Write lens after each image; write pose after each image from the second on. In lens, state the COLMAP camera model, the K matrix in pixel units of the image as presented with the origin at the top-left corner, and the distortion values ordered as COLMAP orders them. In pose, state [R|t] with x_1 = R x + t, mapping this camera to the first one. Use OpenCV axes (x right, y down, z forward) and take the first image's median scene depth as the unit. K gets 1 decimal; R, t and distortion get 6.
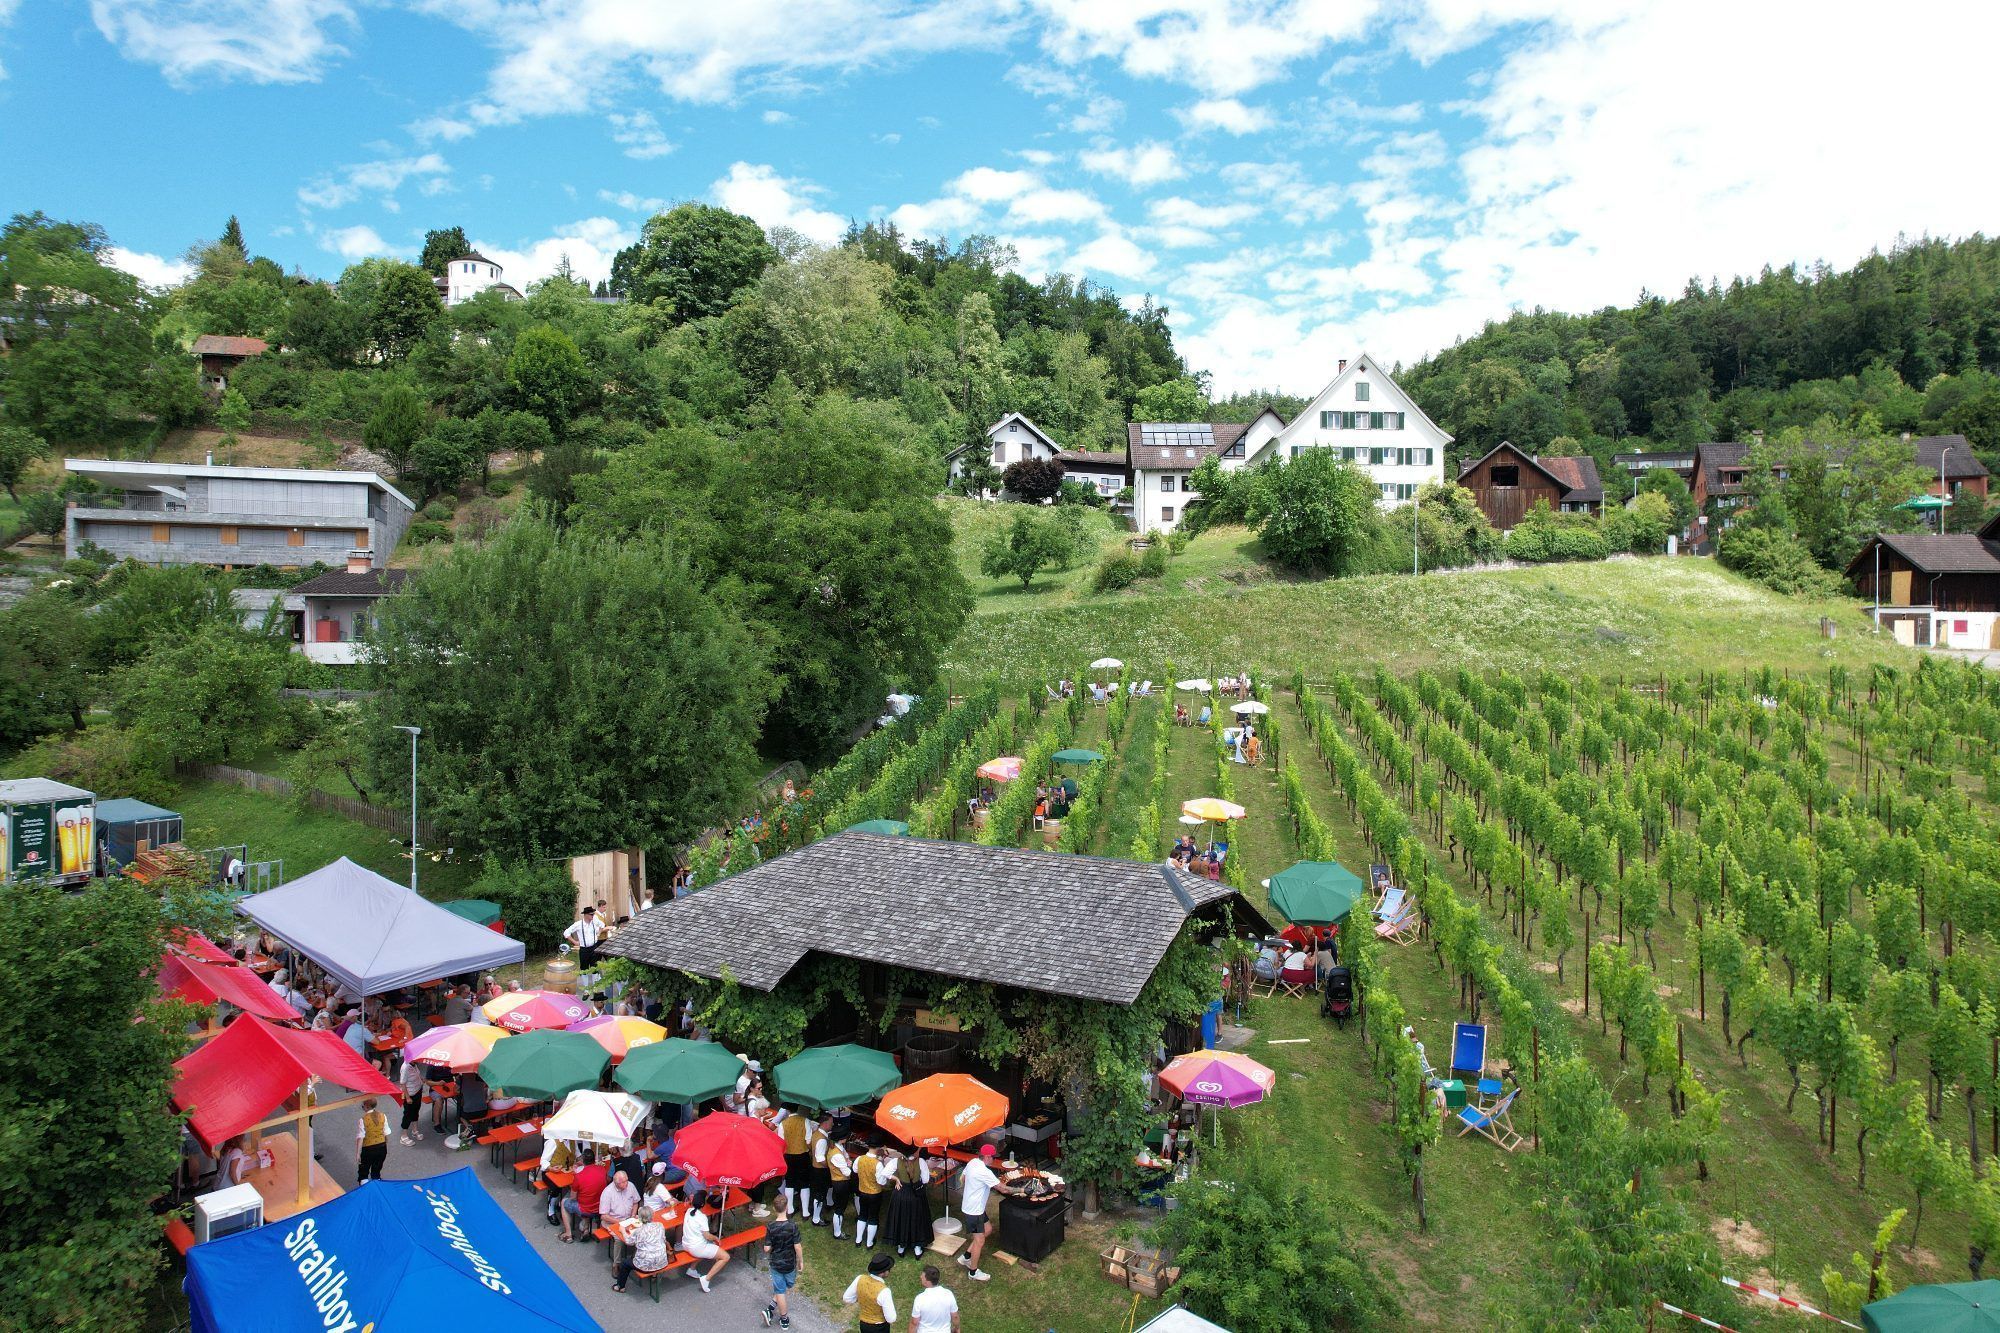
lens RADIAL K [[1294.8, 0, 1021.6], [0, 1294.8, 671.5], [0, 0, 1]] dist [-0.064133, 0.066334]
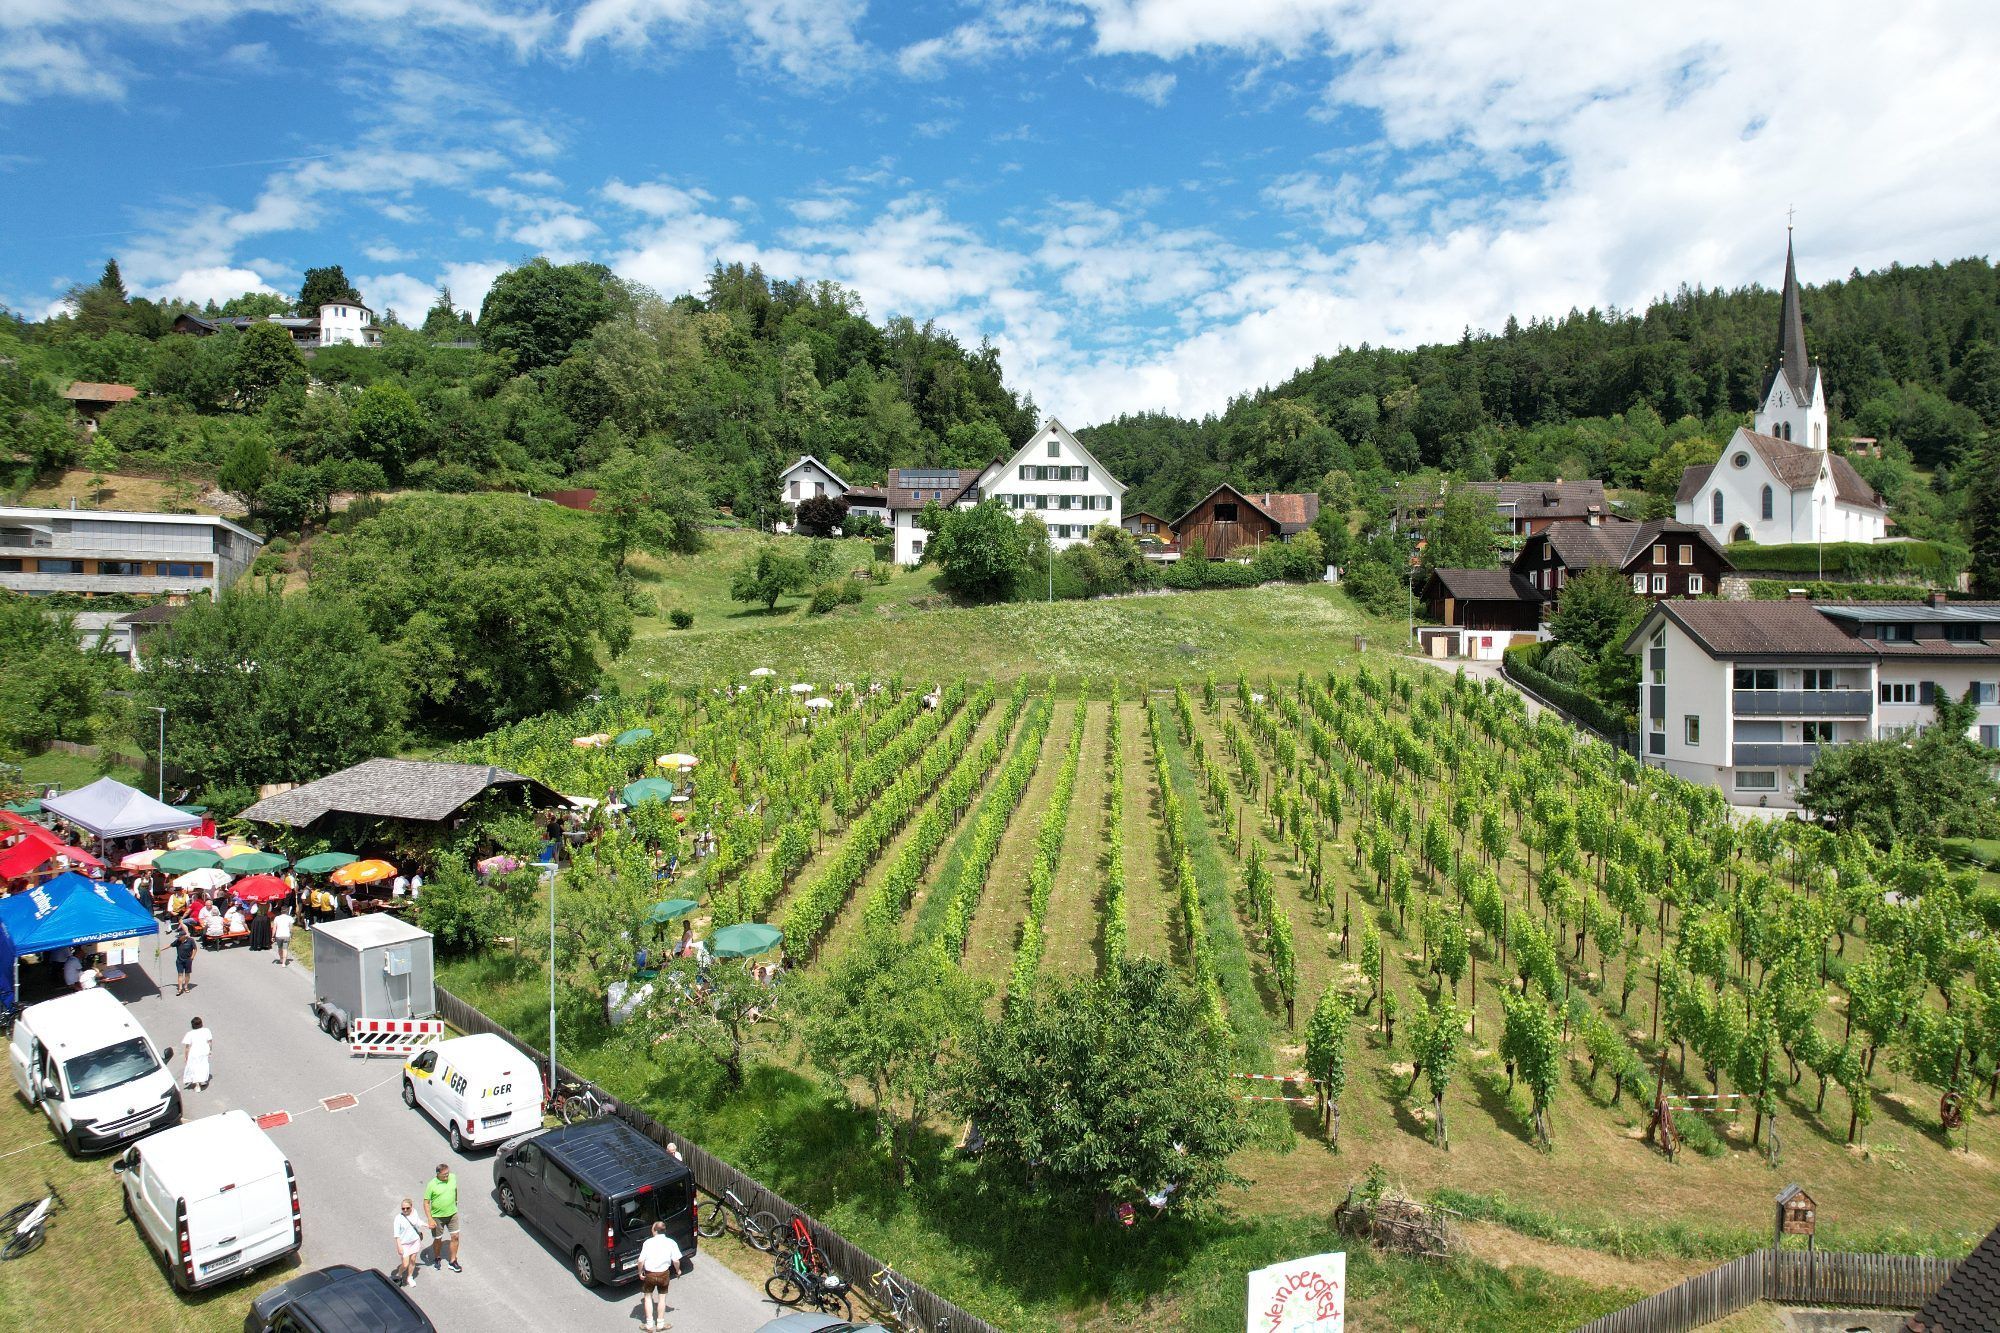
lens RADIAL K [[1294.8, 0, 1021.6], [0, 1294.8, 671.5], [0, 0, 1]] dist [-0.064133, 0.066334]
pose [[0.998432, -0.002189, 0.055935, 0.145172], [0.002679, 0.999959, -0.008686, 0.003053], [-0.055914, 0.008823, 0.998397, -0.192308]]
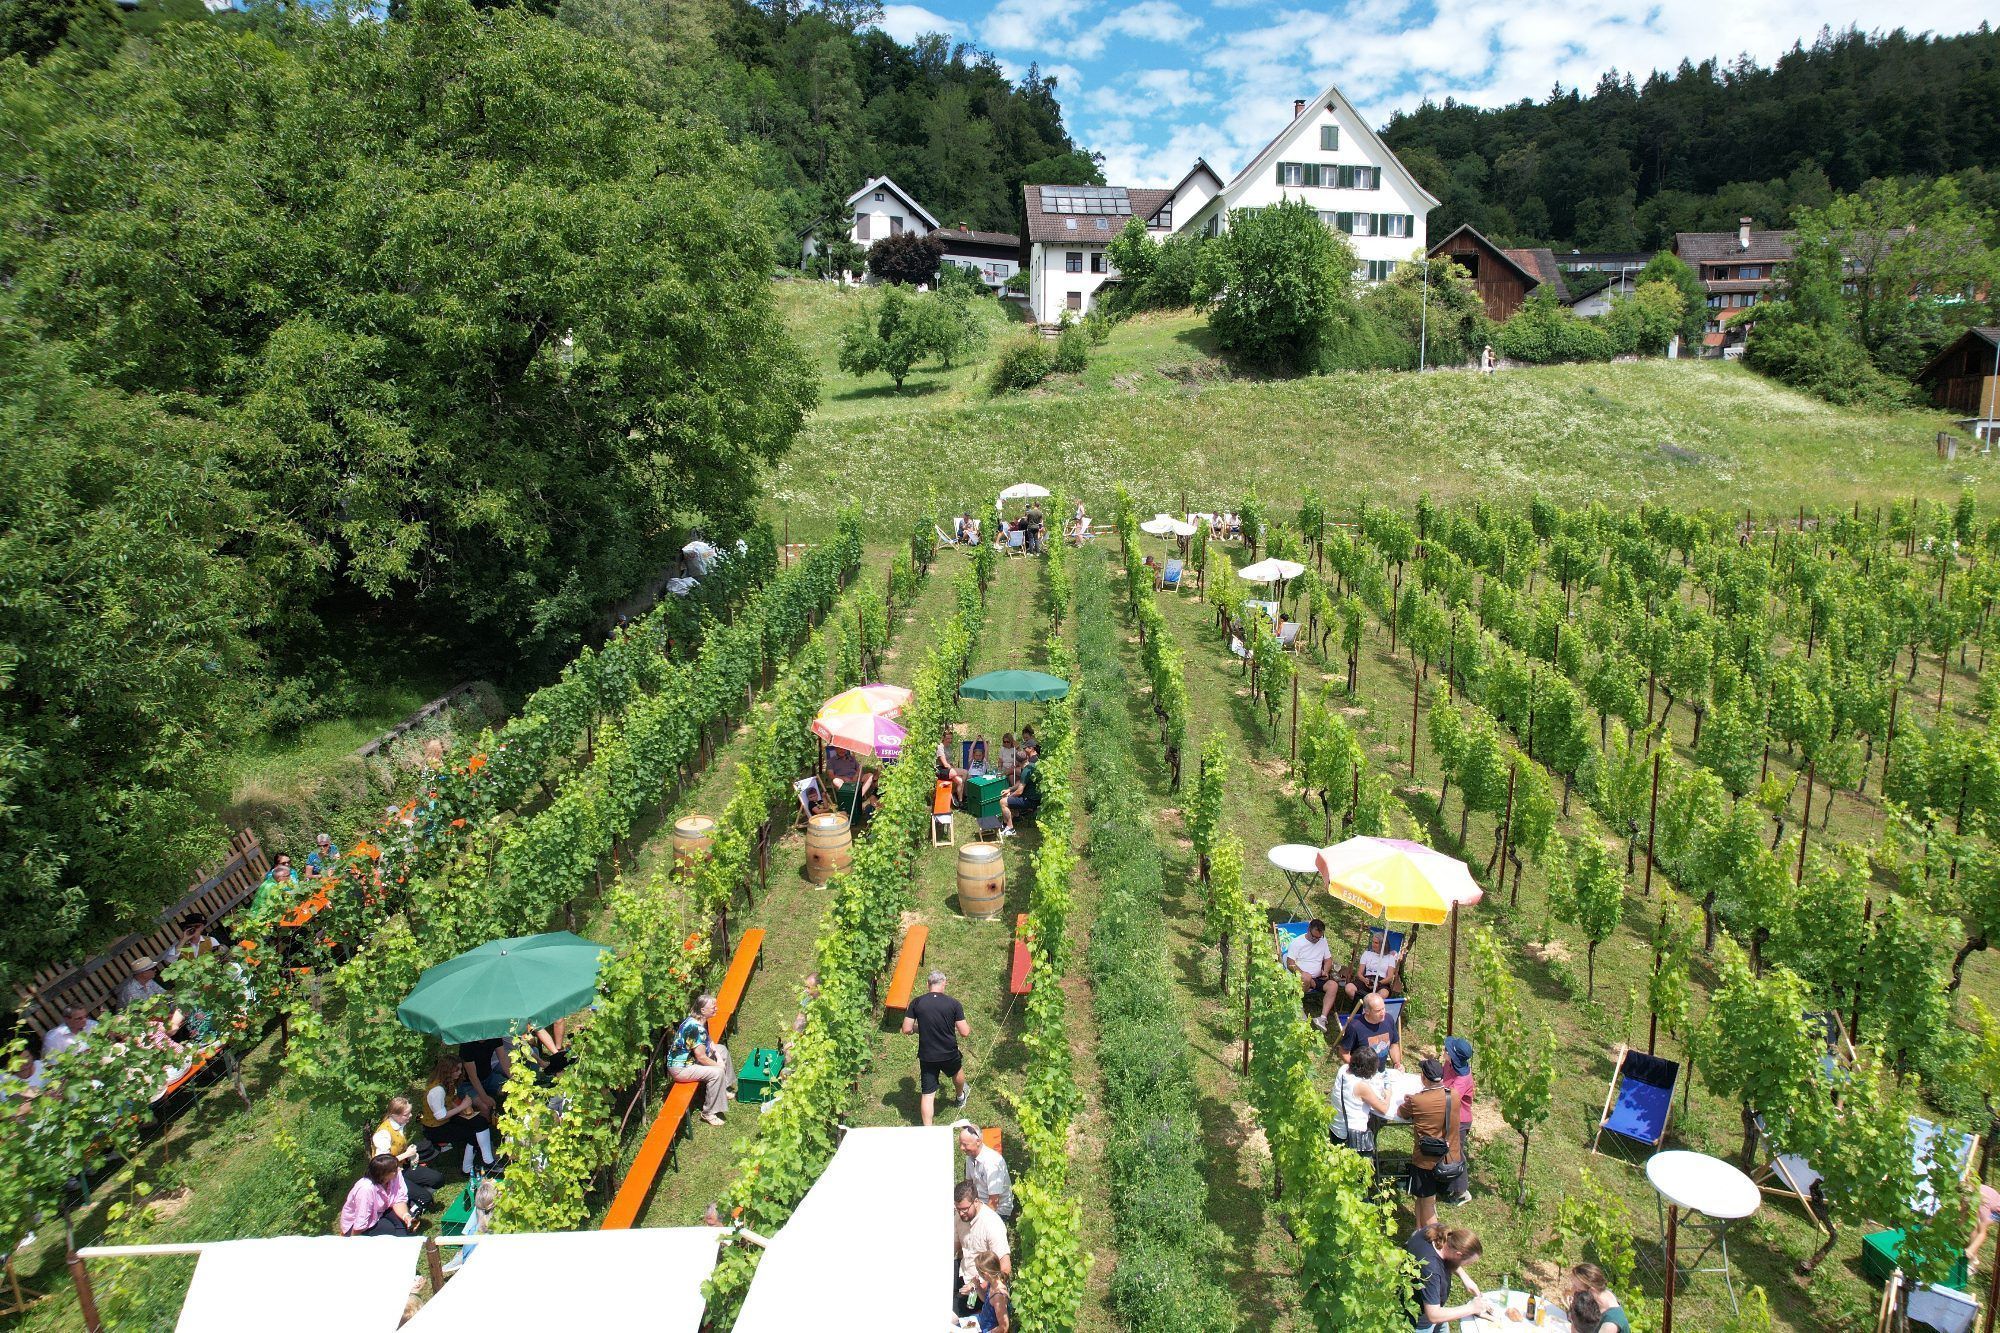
lens RADIAL K [[1294.8, 0, 1021.6], [0, 1294.8, 671.5], [0, 0, 1]] dist [-0.064133, 0.066334]
pose [[0.995059, -0.013978, 0.098292, -0.001472], [0.000429, 0.990636, 0.136526, -0.002886], [-0.099280, -0.135809, 0.985748, 0.183371]]
